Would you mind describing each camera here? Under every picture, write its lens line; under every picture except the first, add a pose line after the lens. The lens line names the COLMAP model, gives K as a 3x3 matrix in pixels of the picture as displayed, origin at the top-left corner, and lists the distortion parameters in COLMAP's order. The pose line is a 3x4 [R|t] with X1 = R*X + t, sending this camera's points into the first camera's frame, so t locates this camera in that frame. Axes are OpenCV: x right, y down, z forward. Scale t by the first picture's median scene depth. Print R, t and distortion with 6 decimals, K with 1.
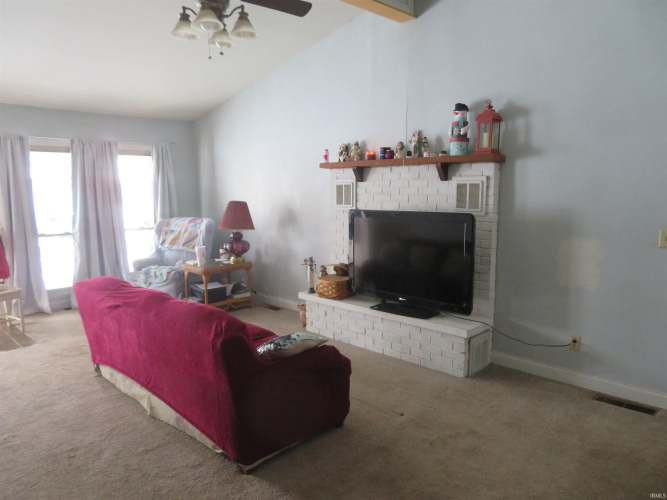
lens RADIAL K [[481.3, 0, 340.3], [0, 481.3, 250.7], [0, 0, 1]] dist [-0.005252, 0.001120]
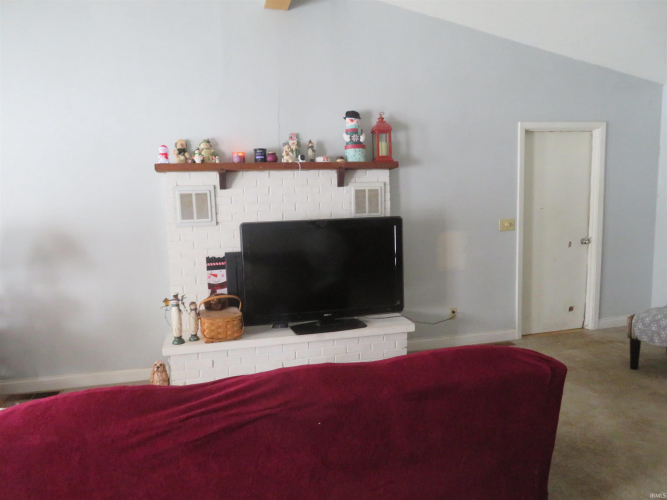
lens RADIAL K [[481.3, 0, 340.3], [0, 481.3, 250.7], [0, 0, 1]] dist [-0.005252, 0.001120]
pose [[0.527010, -0.103754, 0.843502, -0.646549], [0.135572, 0.990073, 0.037078, -0.053286], [-0.838976, 0.094815, 0.535845, 0.493890]]
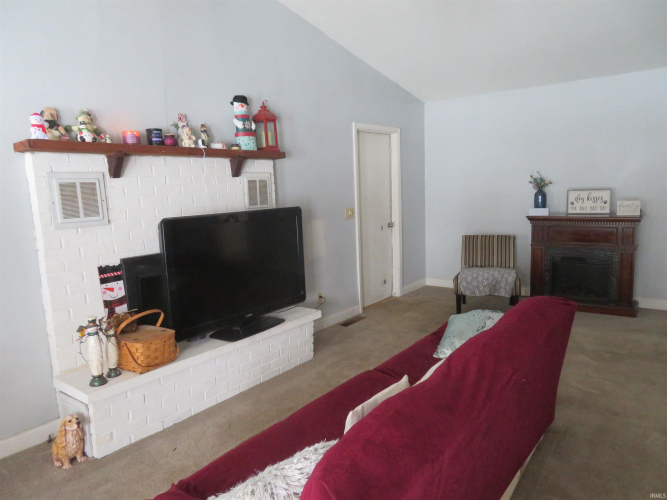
lens RADIAL K [[481.3, 0, 340.3], [0, 481.3, 250.7], [0, 0, 1]] dist [-0.005252, 0.001120]
pose [[-0.129094, -0.124885, 0.983737, -0.739422], [0.162447, 0.975973, 0.145217, -0.111361], [-0.978236, 0.178552, -0.105706, 0.947752]]
